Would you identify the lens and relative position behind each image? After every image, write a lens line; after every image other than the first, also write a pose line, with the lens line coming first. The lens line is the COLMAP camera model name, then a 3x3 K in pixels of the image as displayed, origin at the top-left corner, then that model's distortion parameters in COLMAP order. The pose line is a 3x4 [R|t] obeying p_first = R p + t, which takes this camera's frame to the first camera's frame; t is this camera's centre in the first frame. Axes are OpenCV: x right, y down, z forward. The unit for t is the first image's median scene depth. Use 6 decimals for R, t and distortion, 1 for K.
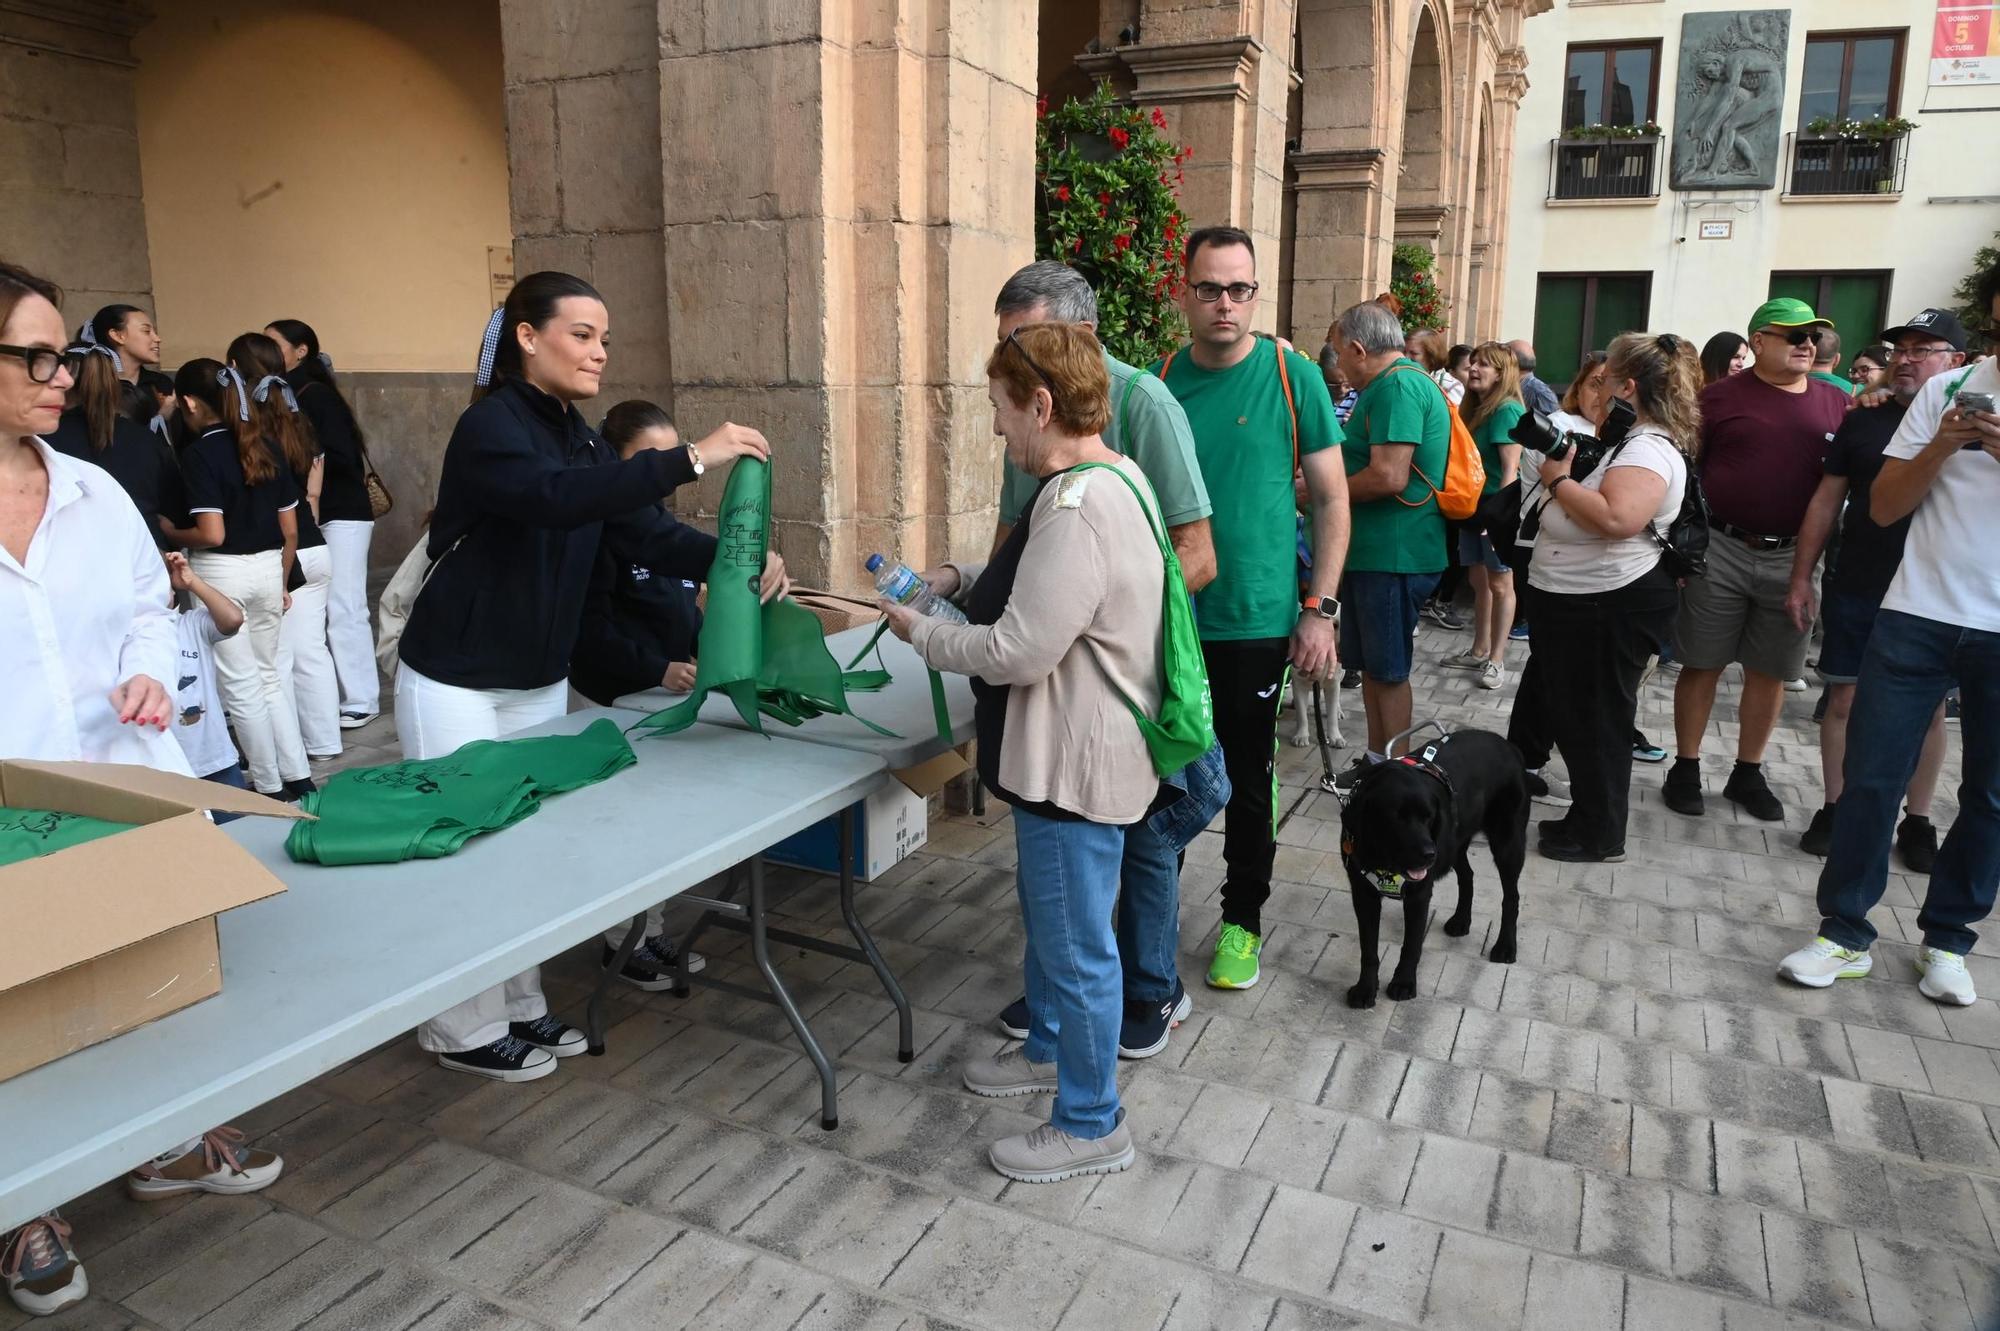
lens RADIAL K [[1367.0, 0, 1000.0], [0, 1367.0, 665.5], [0, 0, 1]] dist [-0.032420, 0.000692]
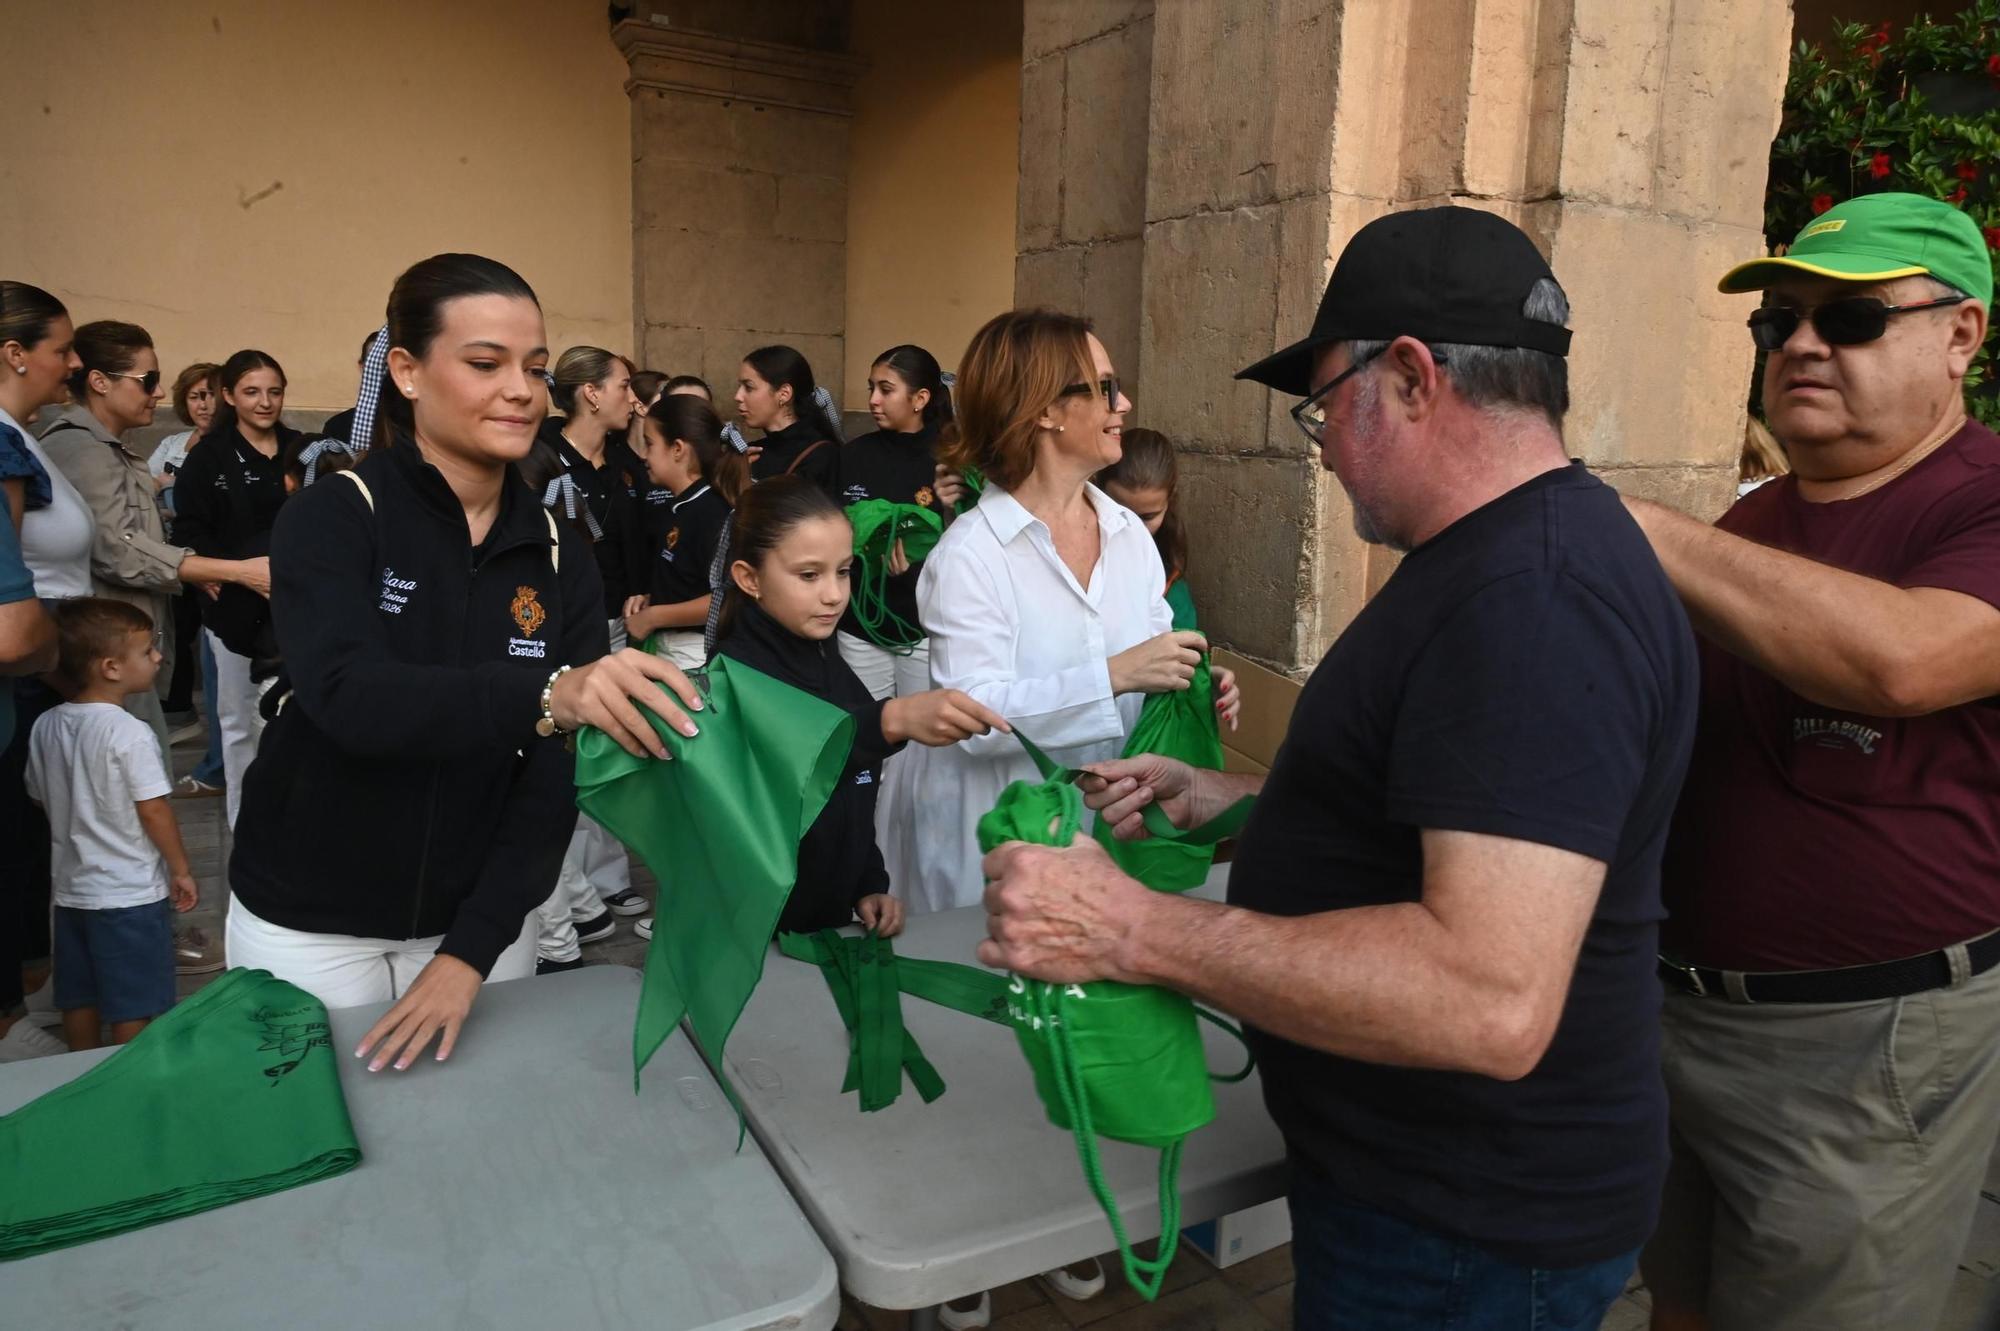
lens RADIAL K [[1357.6, 0, 1000.0], [0, 1357.6, 665.5], [0, 0, 1]] dist [-0.042329, 0.005633]
pose [[0.819117, 0.121812, -0.560544, 0.116826], [-0.141953, 0.989844, 0.007669, -0.091047], [0.555785, 0.073289, 0.828089, 0.395218]]
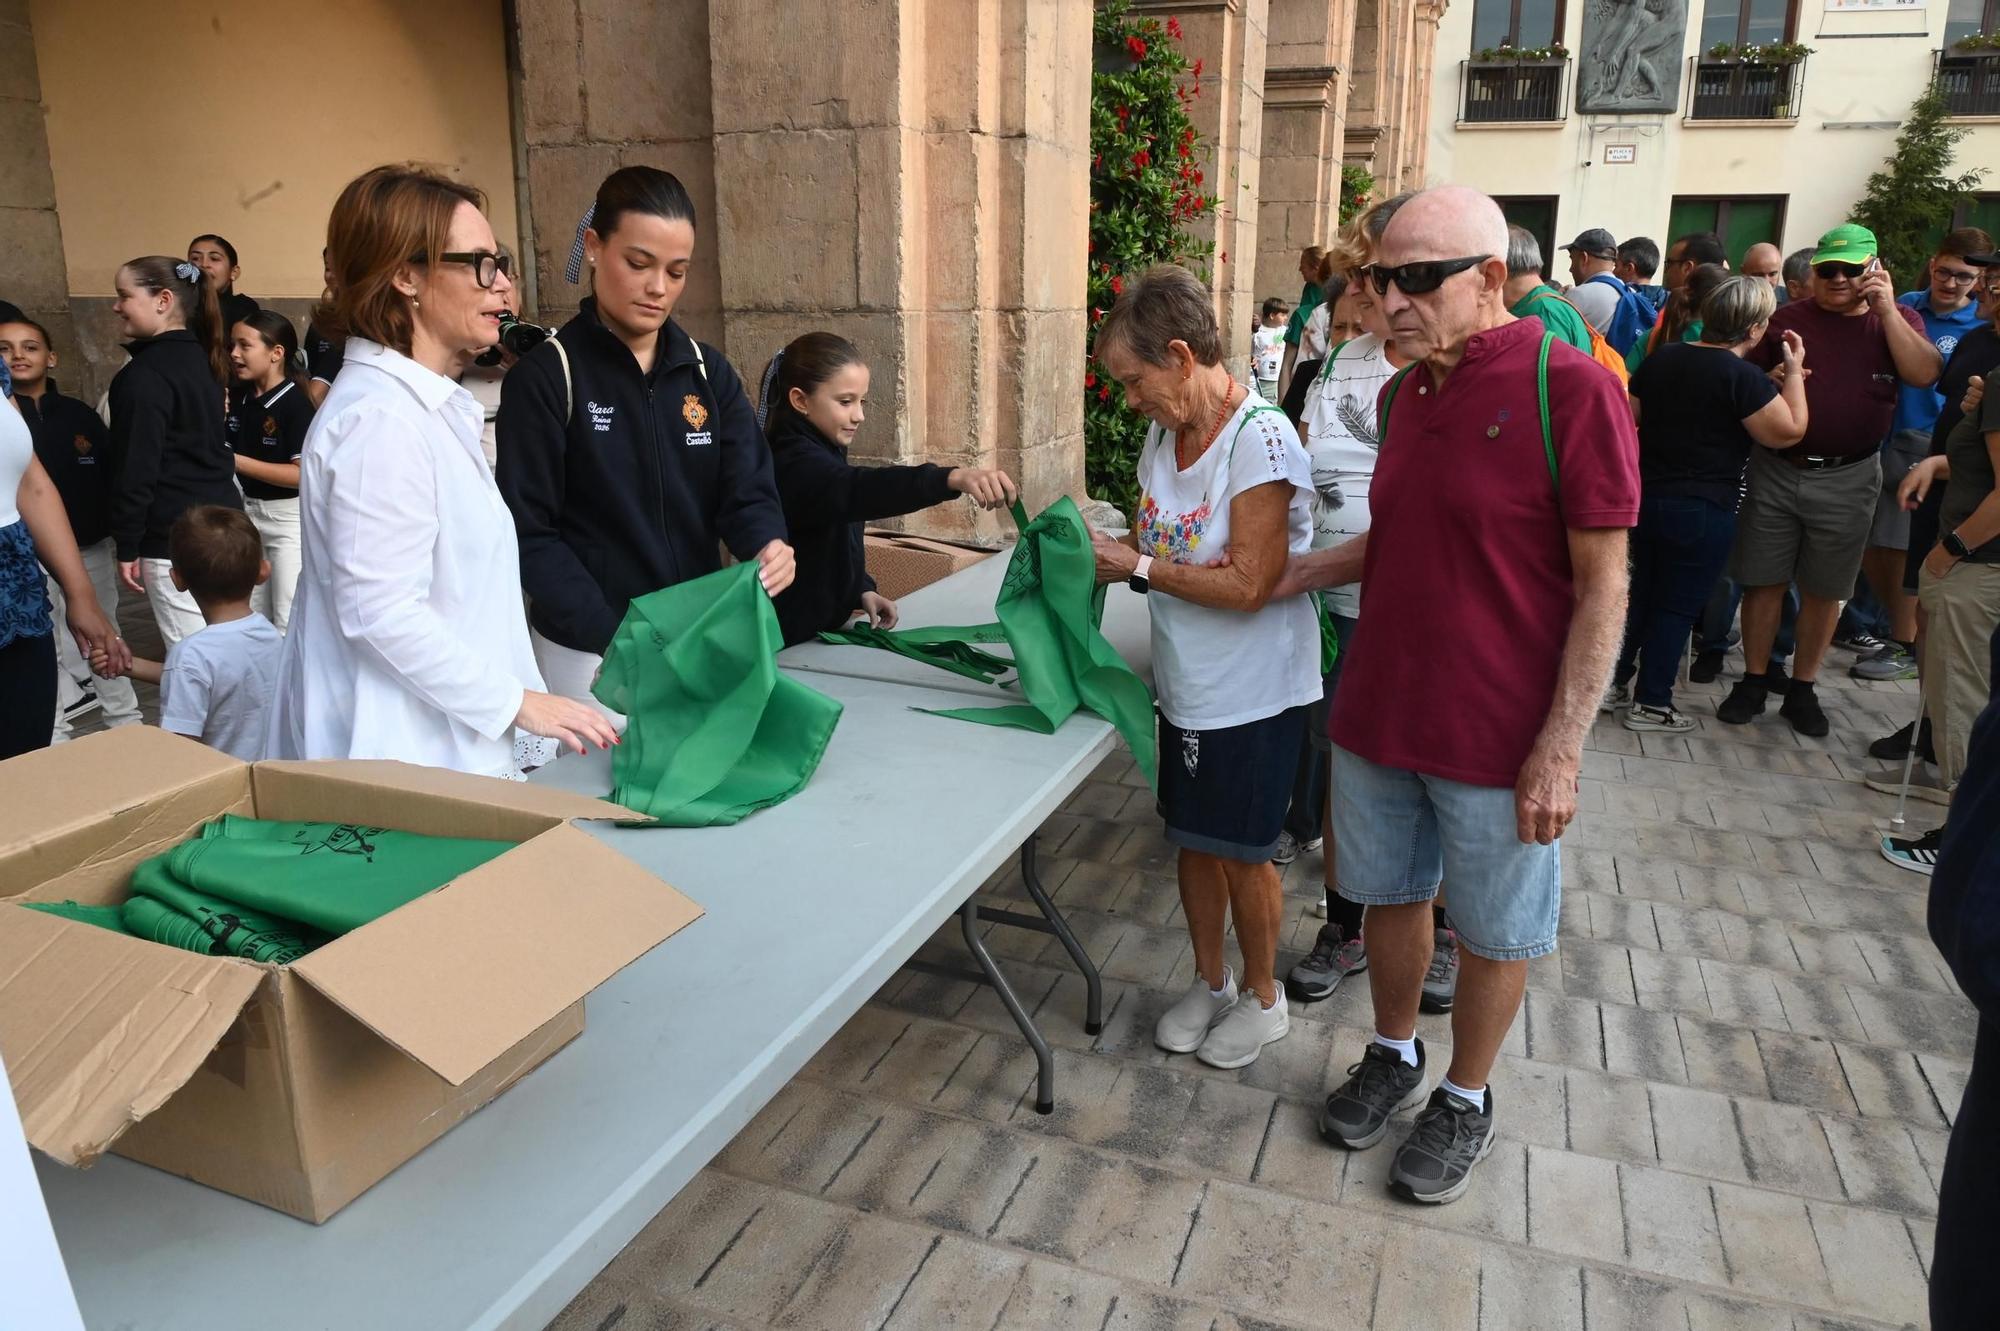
lens RADIAL K [[1376.3, 0, 1000.0], [0, 1376.3, 665.5], [0, 0, 1]] dist [-0.030583, 0.001676]
pose [[0.995781, -0.025070, 0.088270, -0.147041], [0.020671, 0.998515, 0.050397, -0.009247], [-0.089403, -0.048360, 0.994821, 0.050571]]
